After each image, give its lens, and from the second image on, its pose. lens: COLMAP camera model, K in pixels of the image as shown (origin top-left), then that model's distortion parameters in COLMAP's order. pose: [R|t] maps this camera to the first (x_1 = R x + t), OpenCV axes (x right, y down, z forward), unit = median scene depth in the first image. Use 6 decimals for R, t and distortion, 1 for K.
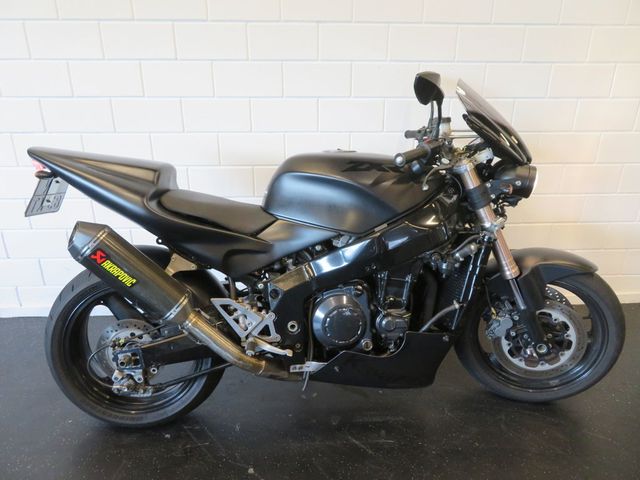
lens RADIAL K [[462.7, 0, 320.0], [0, 462.7, 240.0], [0, 0, 1]] dist [-0.003616, -0.001320]
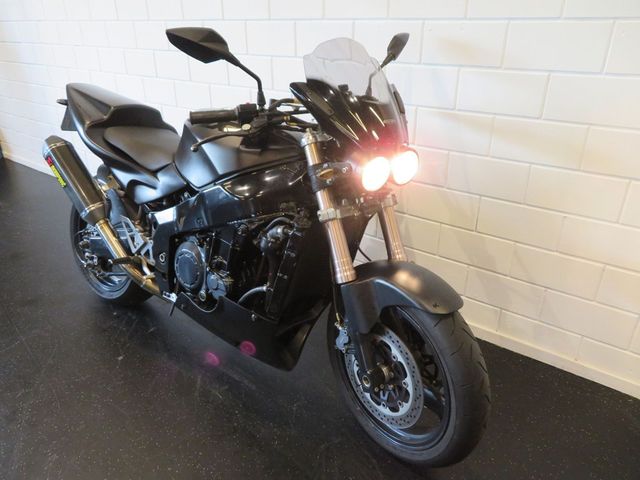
lens RADIAL K [[462.7, 0, 320.0], [0, 462.7, 240.0], [0, 0, 1]] dist [-0.003616, -0.001320]
pose [[0.757628, 0.271738, -0.593430, 0.876216], [-0.234578, 0.961825, 0.140946, -0.103406], [0.609076, 0.032421, 0.792449, 0.319305]]
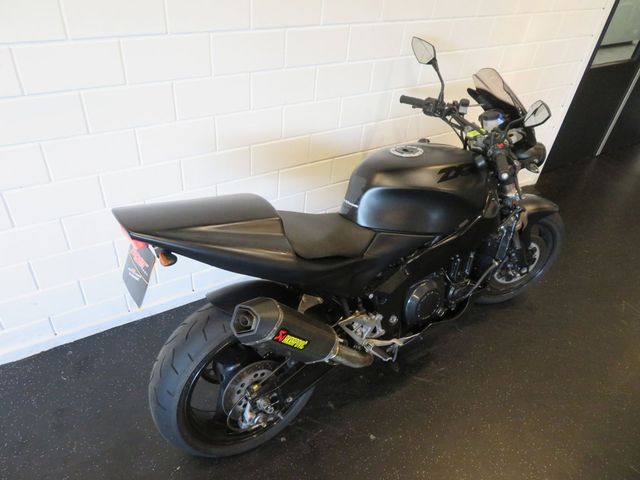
lens RADIAL K [[453.2, 0, 320.0], [0, 453.2, 240.0], [0, 0, 1]] dist [-0.007269, -0.001720]
pose [[0.873731, -0.238469, 0.423942, -0.617039], [0.100572, 0.941309, 0.322214, -0.356112], [-0.475898, -0.238892, 0.846435, 0.190722]]
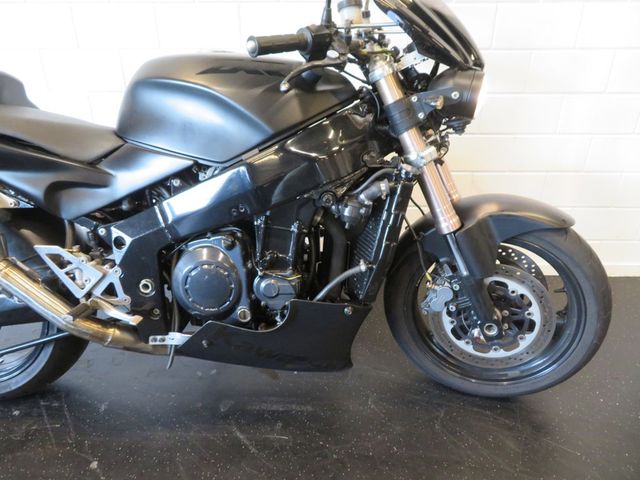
lens RADIAL K [[462.7, 0, 320.0], [0, 462.7, 240.0], [0, 0, 1]] dist [-0.003616, -0.001320]
pose [[0.996221, 0.031018, -0.081133, 0.277212], [-0.025107, 0.997024, 0.072882, 0.046803], [0.083152, -0.070570, 0.994035, 0.264286]]
